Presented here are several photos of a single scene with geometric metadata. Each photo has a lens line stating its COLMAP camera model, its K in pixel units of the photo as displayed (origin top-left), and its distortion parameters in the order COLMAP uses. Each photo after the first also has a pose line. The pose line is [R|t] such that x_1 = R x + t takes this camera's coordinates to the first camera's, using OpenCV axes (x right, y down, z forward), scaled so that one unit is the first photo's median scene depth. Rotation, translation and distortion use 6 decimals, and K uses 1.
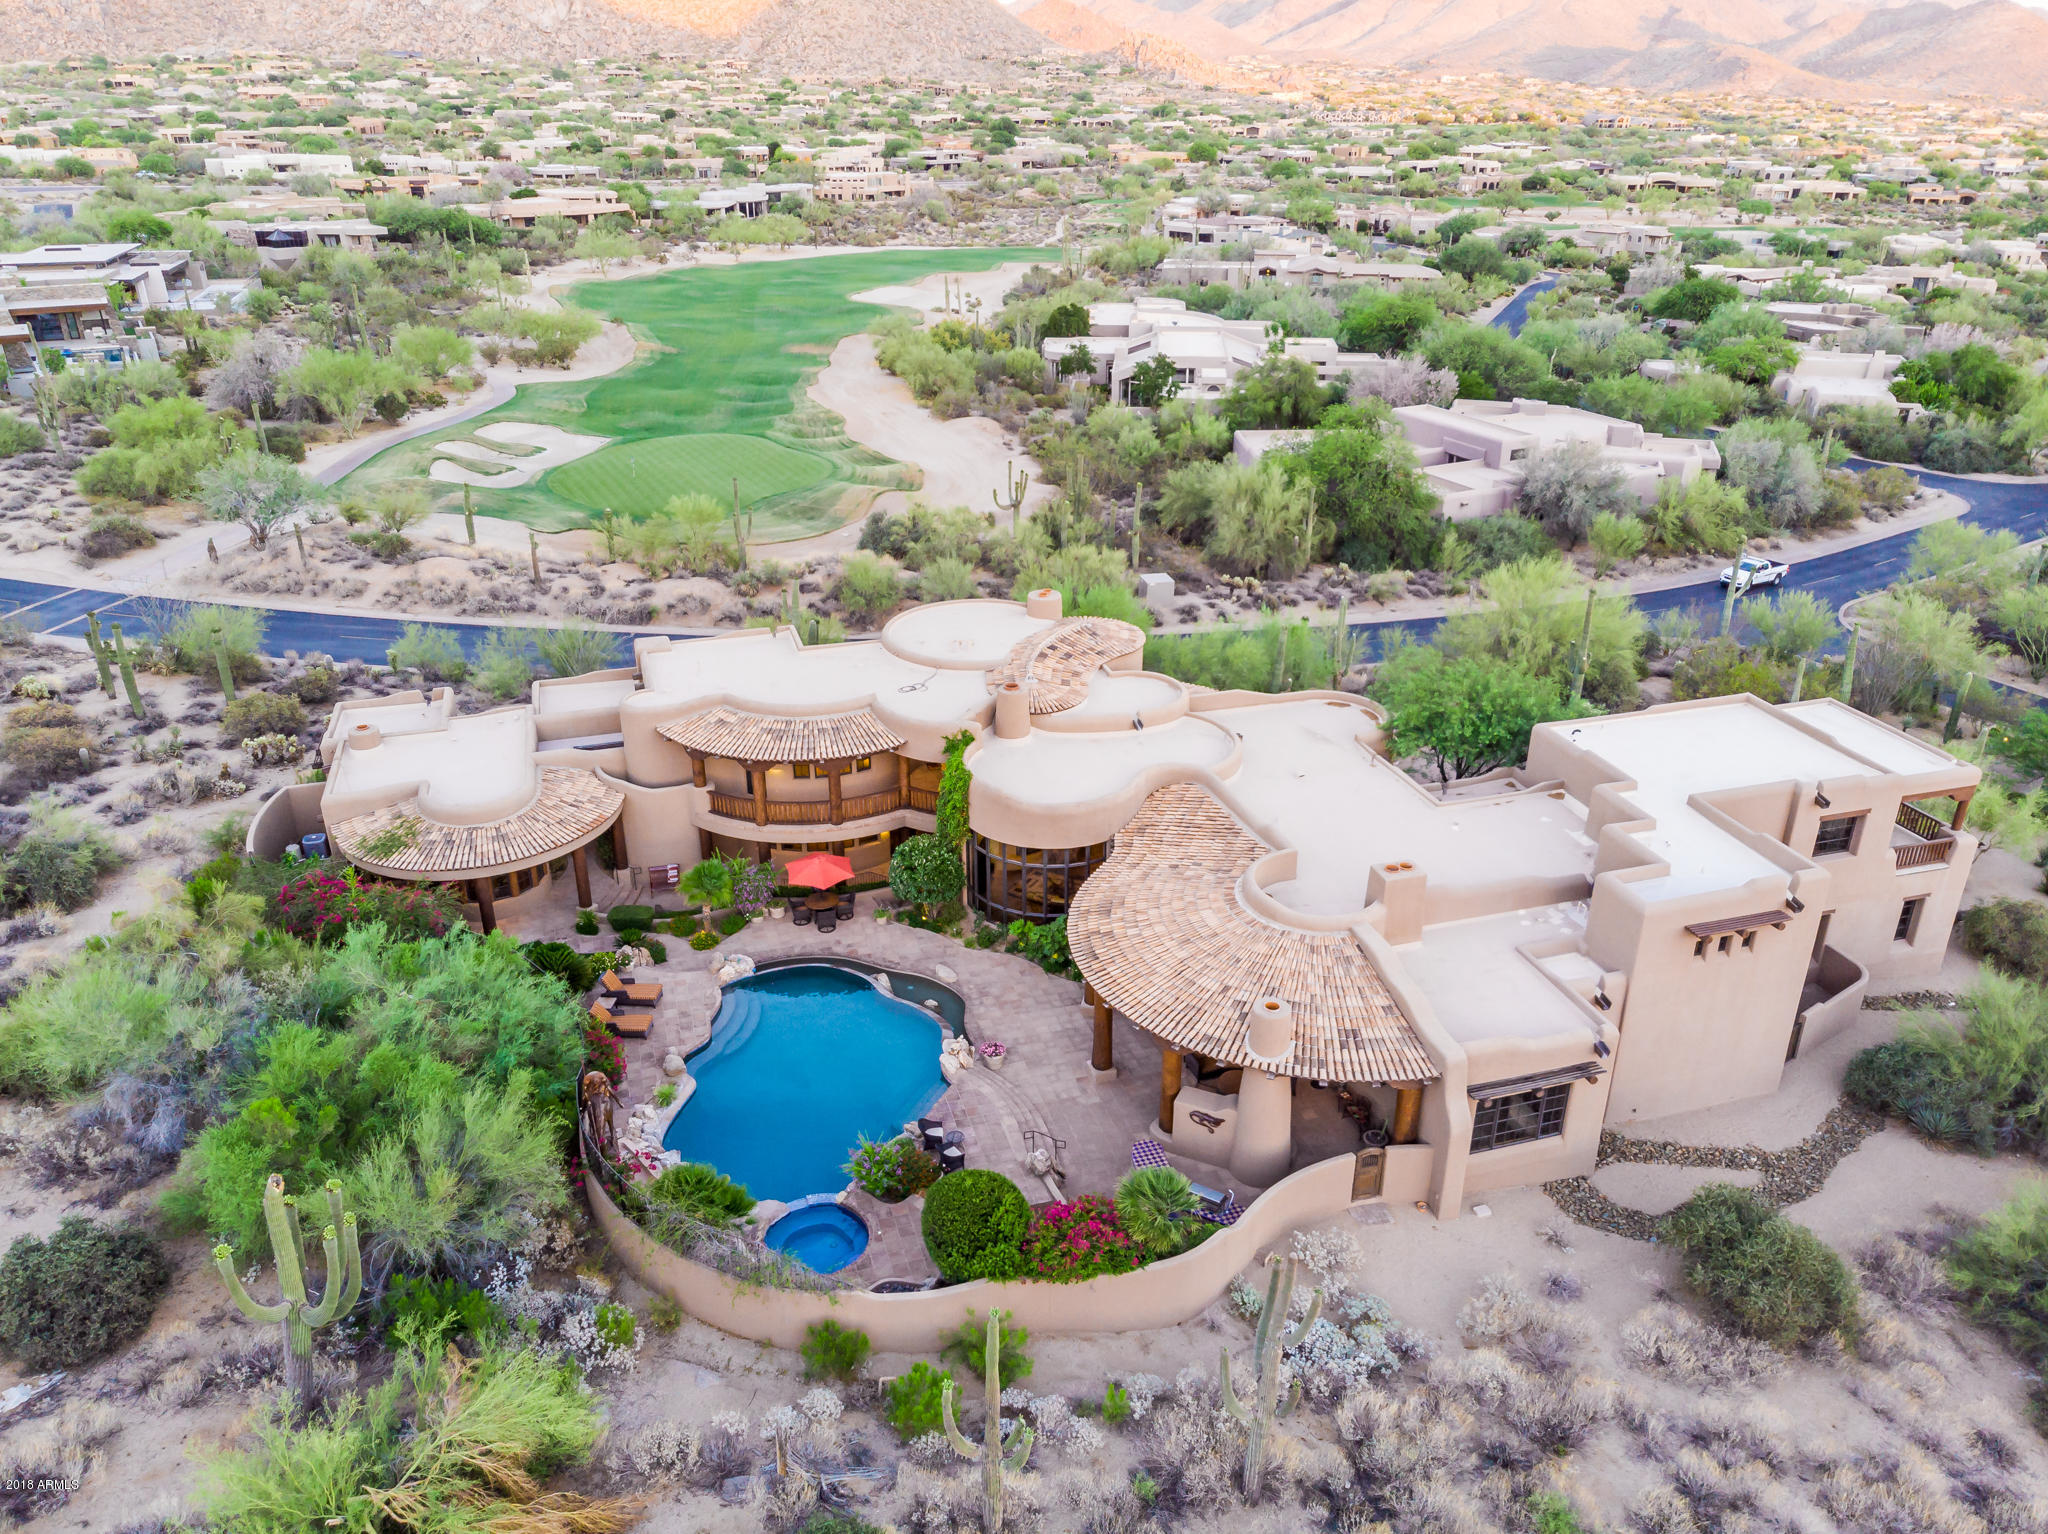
lens RADIAL K [[1505.8, 0, 1024.0], [0, 1505.8, 767.0], [0, 0, 1]] dist [-0.000825, 0.036153]
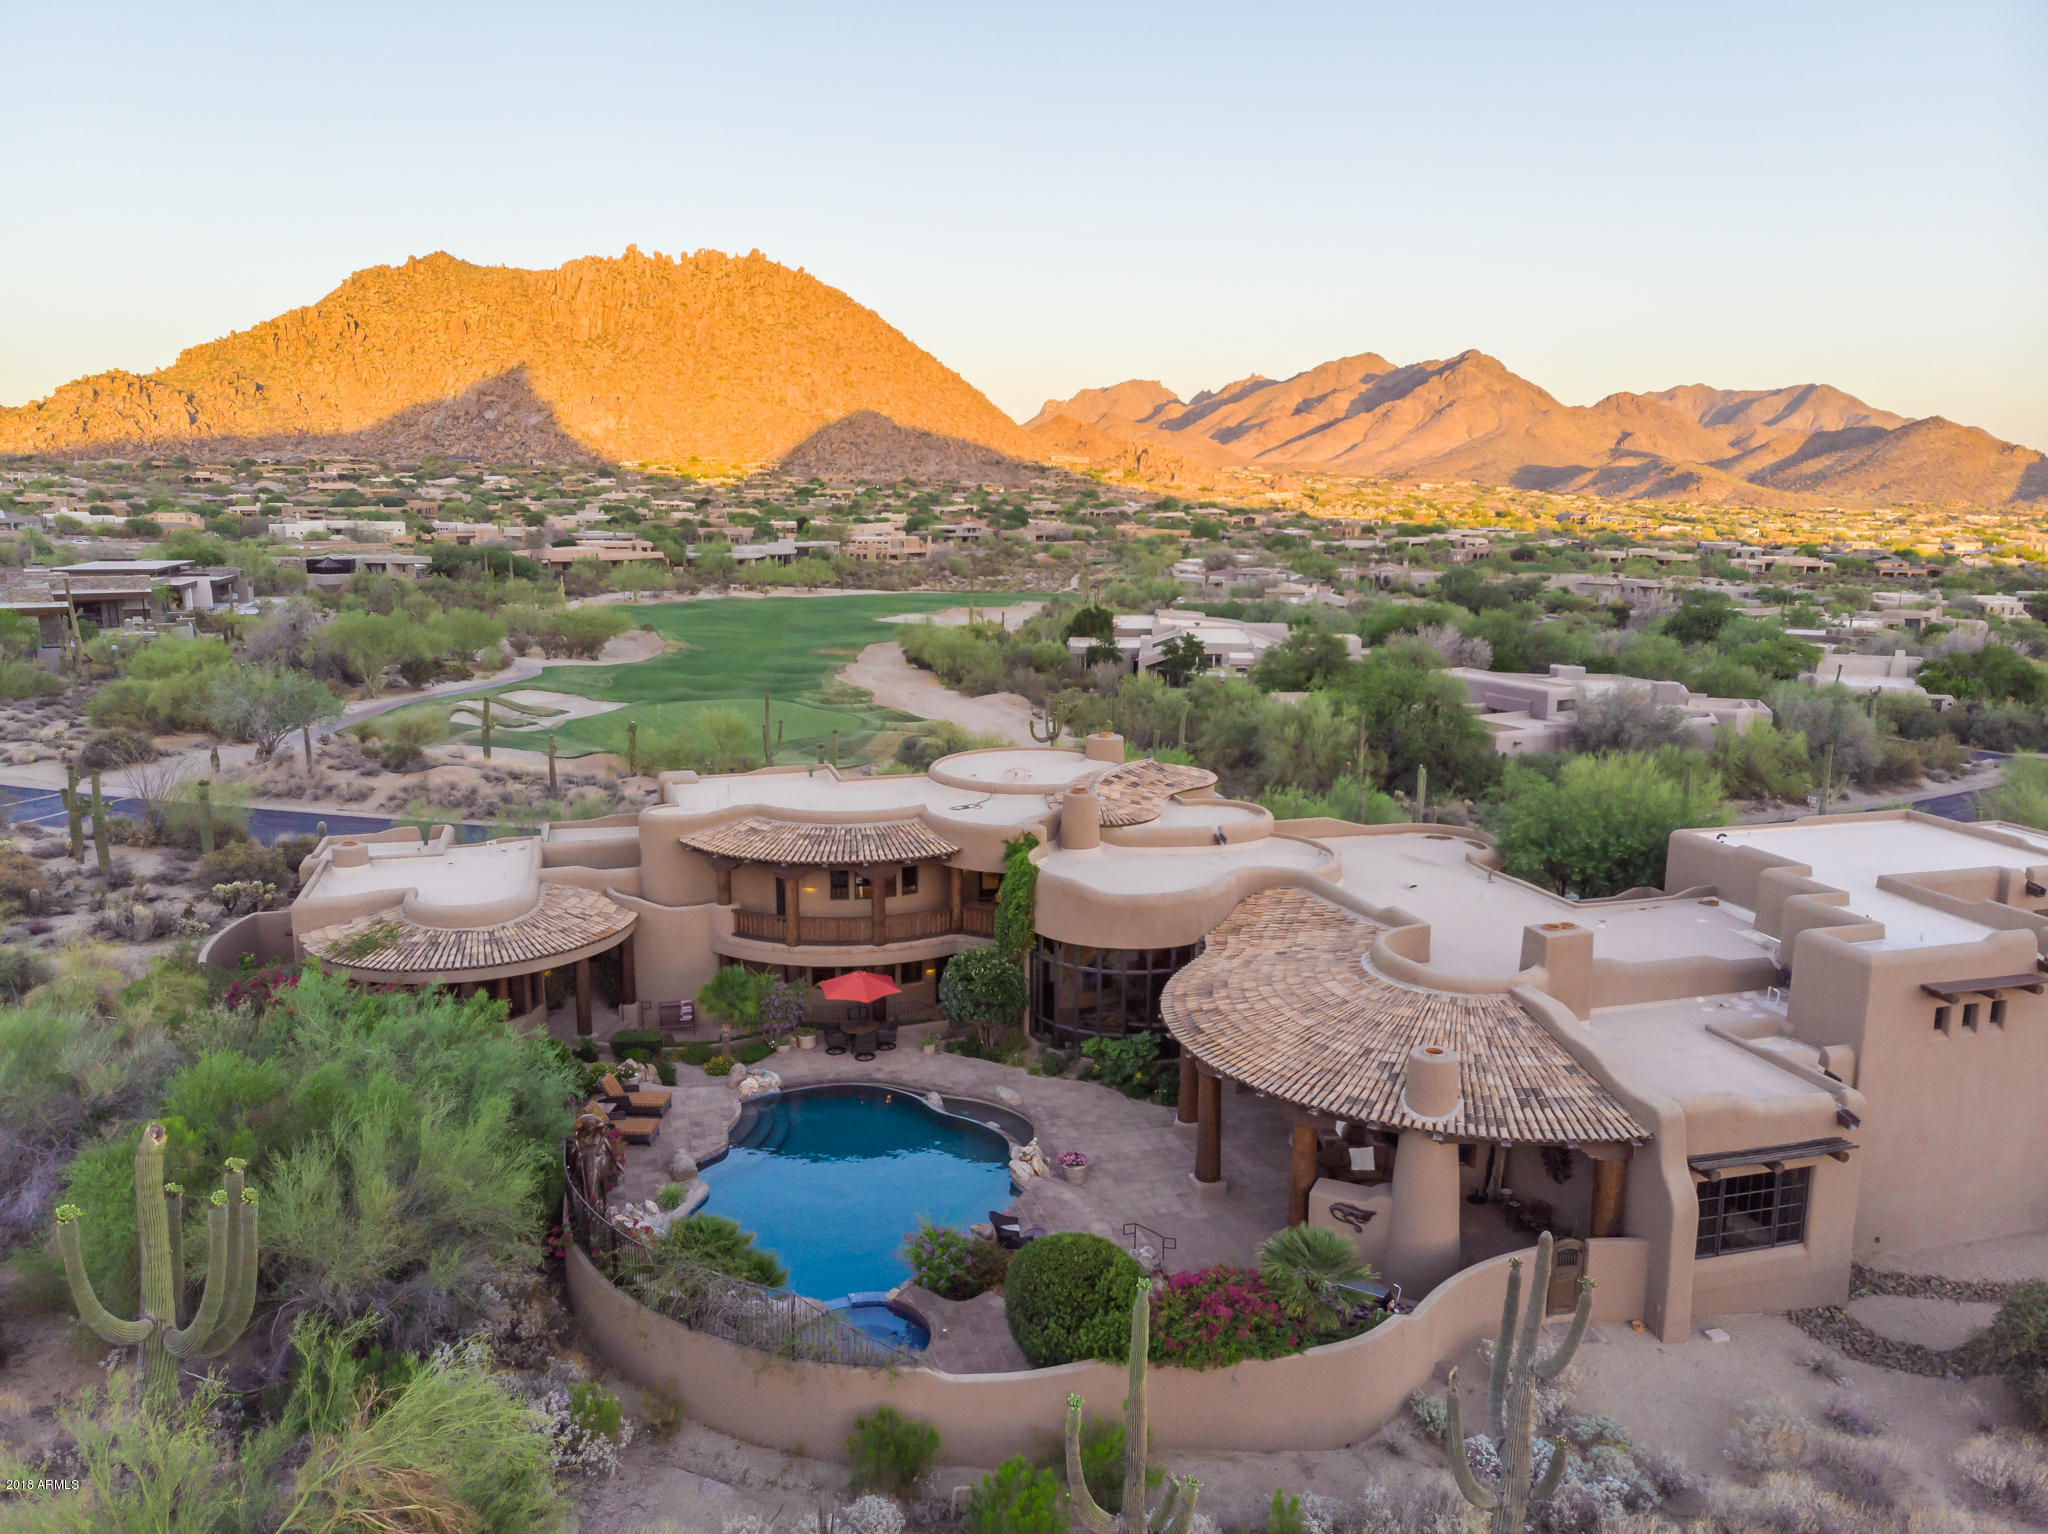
lens RADIAL K [[1505.8, 0, 1024.0], [0, 1505.8, 767.0], [0, 0, 1]] dist [-0.000825, 0.036153]
pose [[0.999969, 0.006715, -0.004088, -0.036840], [-0.007512, 0.969456, -0.245149, 0.148418], [0.002316, 0.245172, 0.969477, 0.126936]]
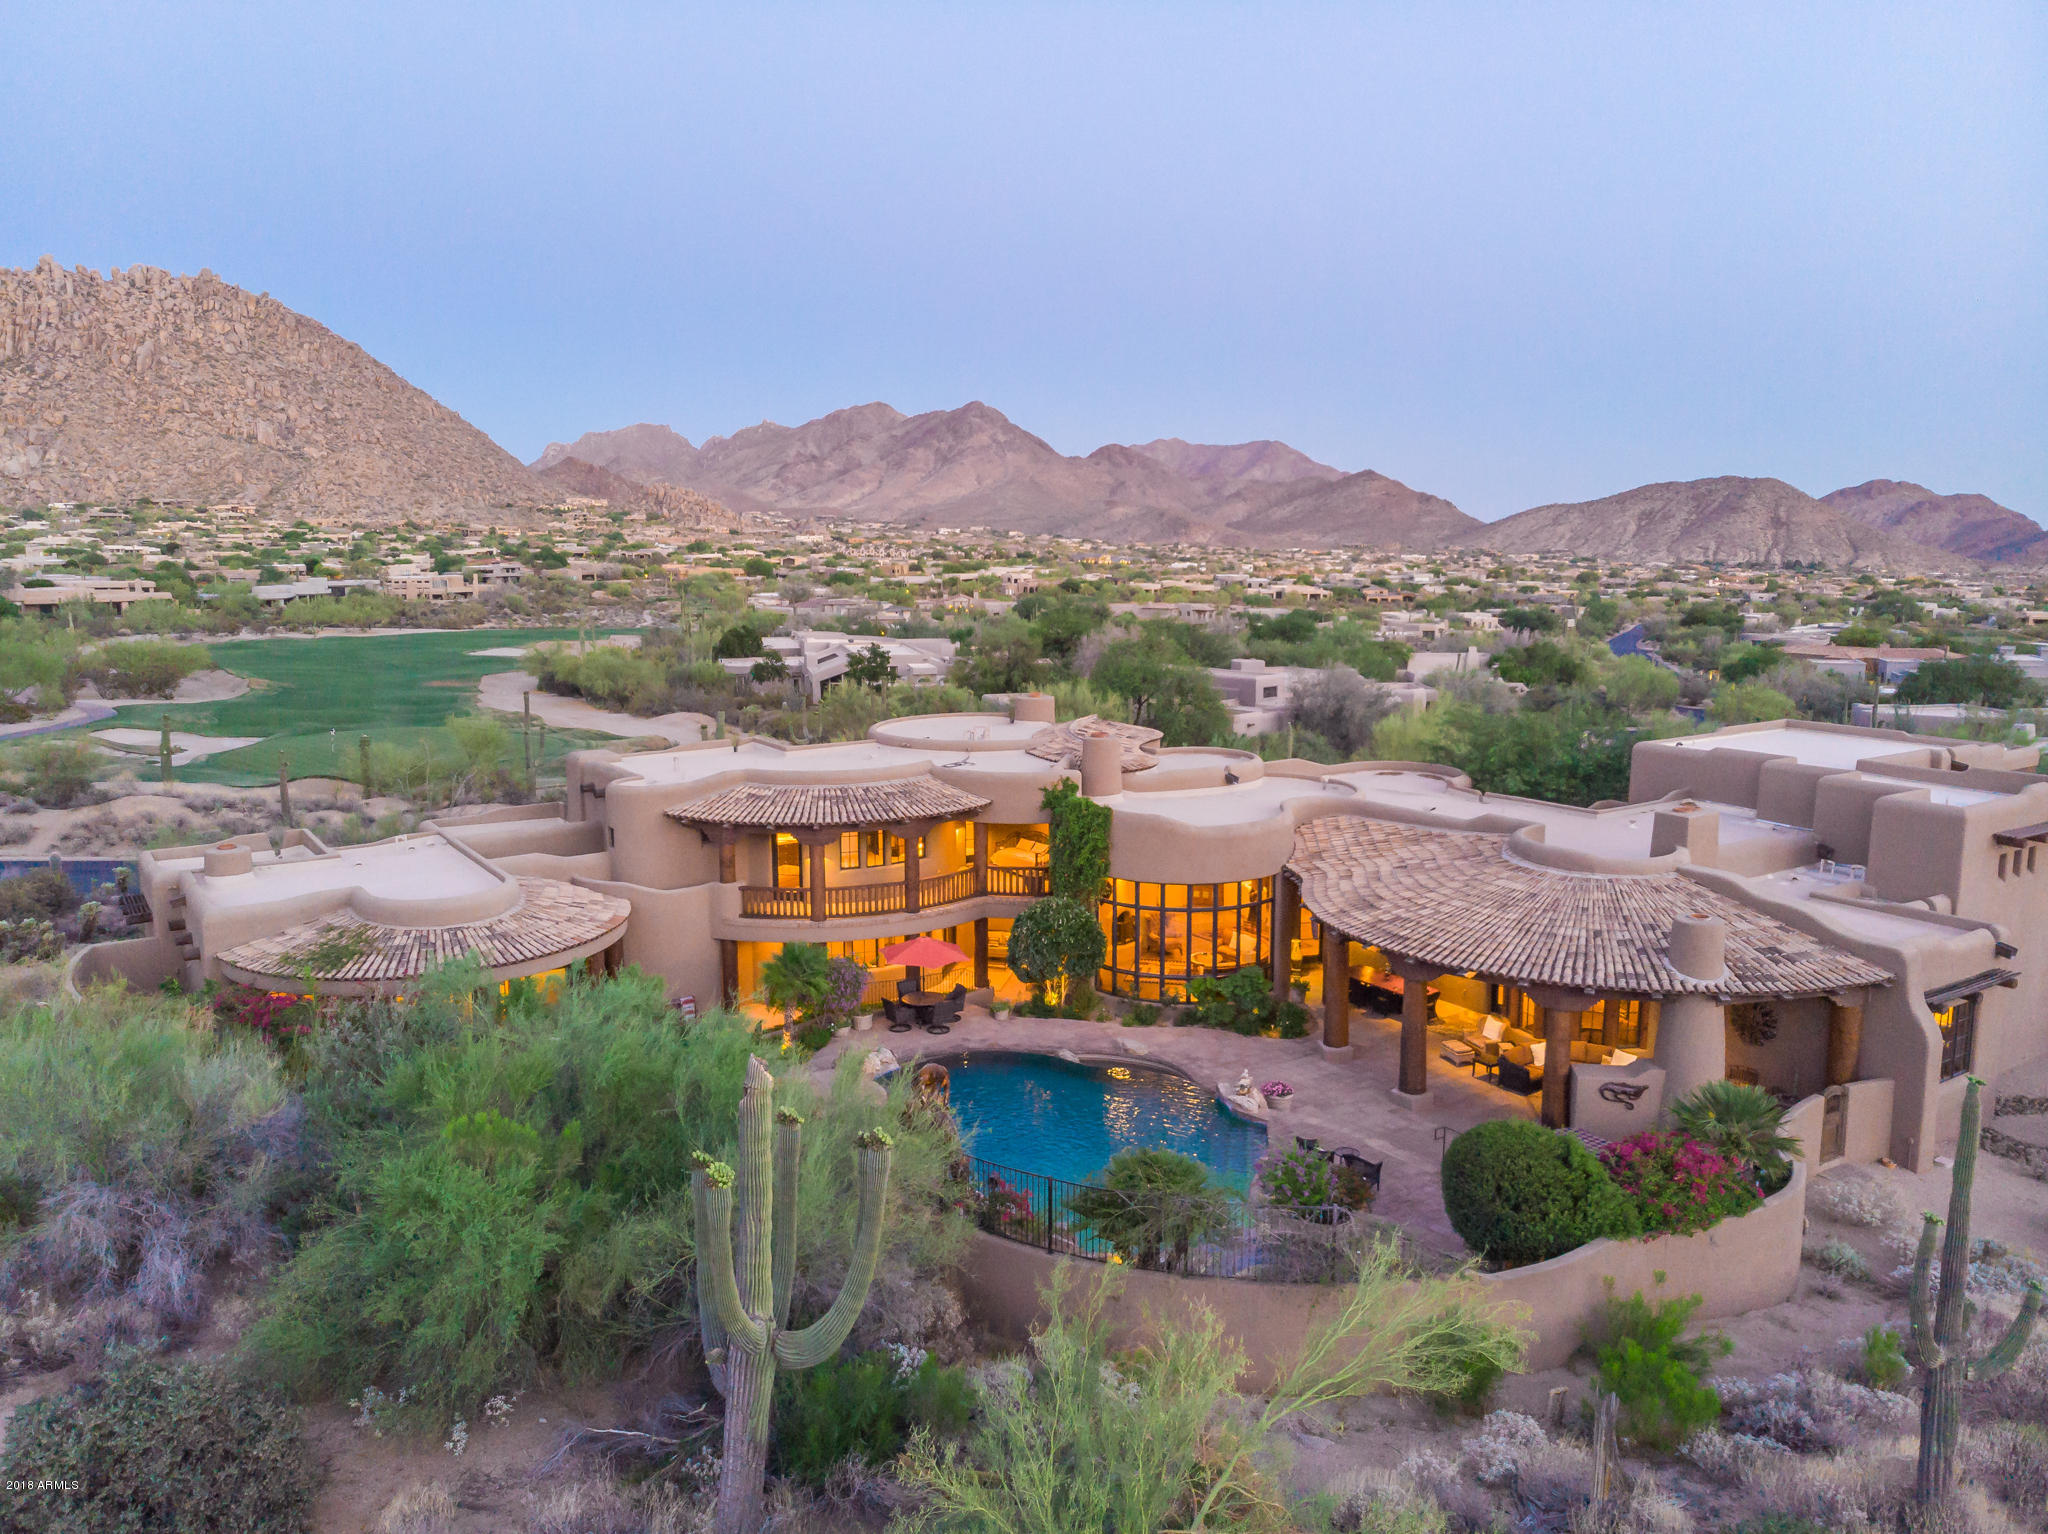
lens RADIAL K [[1505.8, 0, 1024.0], [0, 1505.8, 767.0], [0, 0, 1]] dist [-0.000825, 0.036153]
pose [[0.951569, -0.044926, 0.304135, -0.301169], [0.127113, 0.958241, -0.256158, 0.171719], [-0.279927, 0.282411, 0.917543, 0.232987]]
